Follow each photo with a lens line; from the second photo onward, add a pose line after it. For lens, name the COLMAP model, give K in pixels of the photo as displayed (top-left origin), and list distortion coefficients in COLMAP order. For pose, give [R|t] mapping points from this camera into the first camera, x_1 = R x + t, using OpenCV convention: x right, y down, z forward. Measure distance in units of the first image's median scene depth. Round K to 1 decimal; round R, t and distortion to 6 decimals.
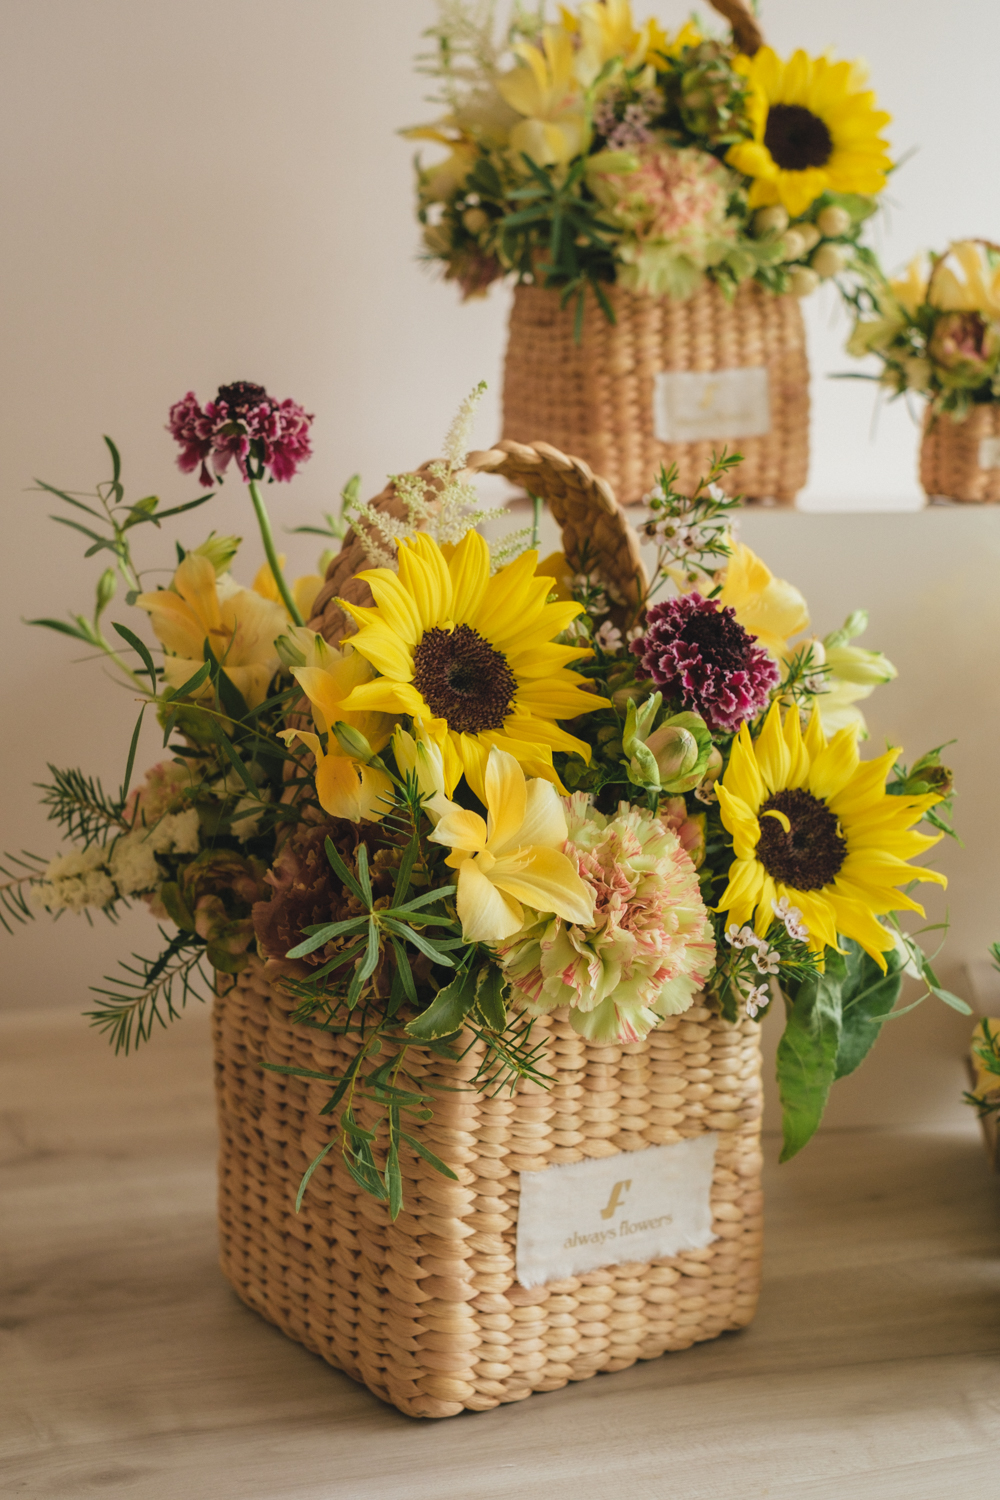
lens RADIAL K [[2337.3, 0, 500.8], [0, 2337.3, 773.2], [0, 0, 1]] dist [-0.052927, 0.006836]
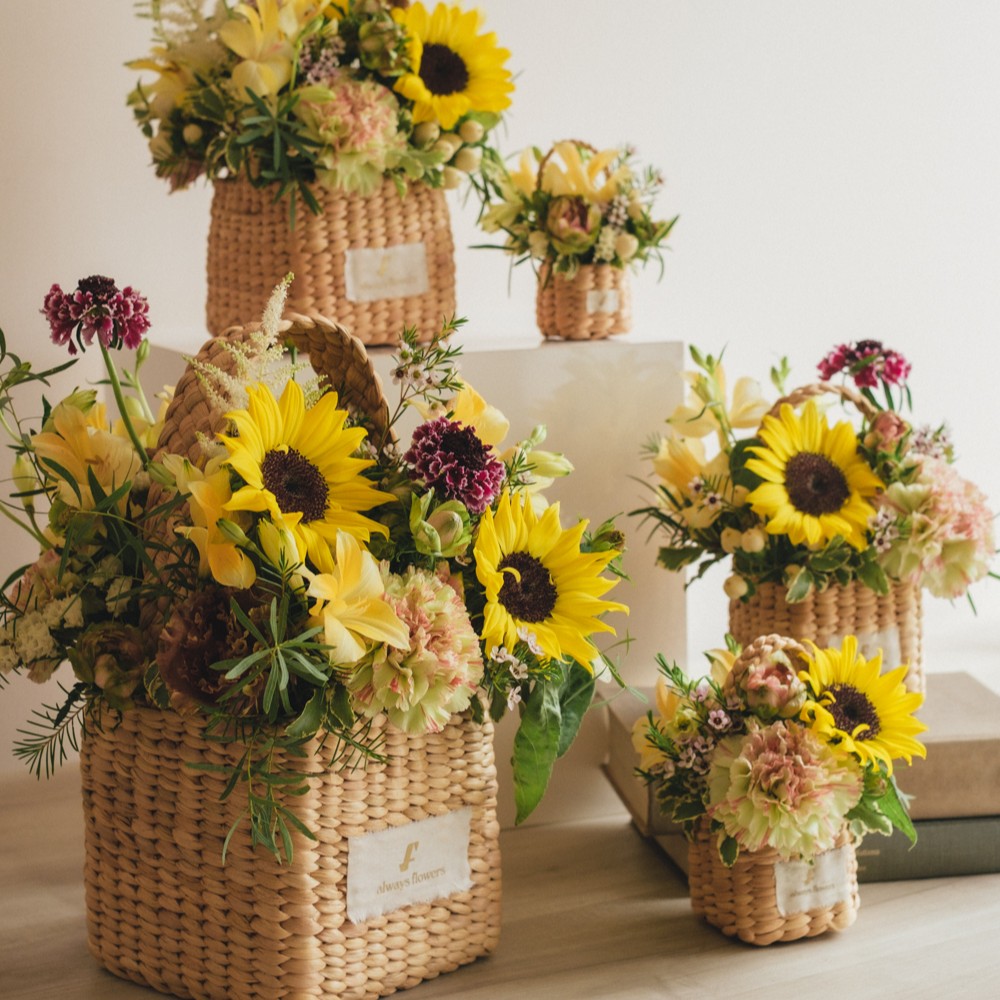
lens RADIAL K [[2451.0, 0, 499.7], [0, 2451.0, 466.8], [0, 0, 1]] dist [-0.026906, -0.049871]
pose [[0.970379, -0.047806, 0.236812, -0.227147], [0.060879, 0.996981, -0.048198, 0.025207], [-0.233793, 0.061187, 0.970359, -0.427686]]
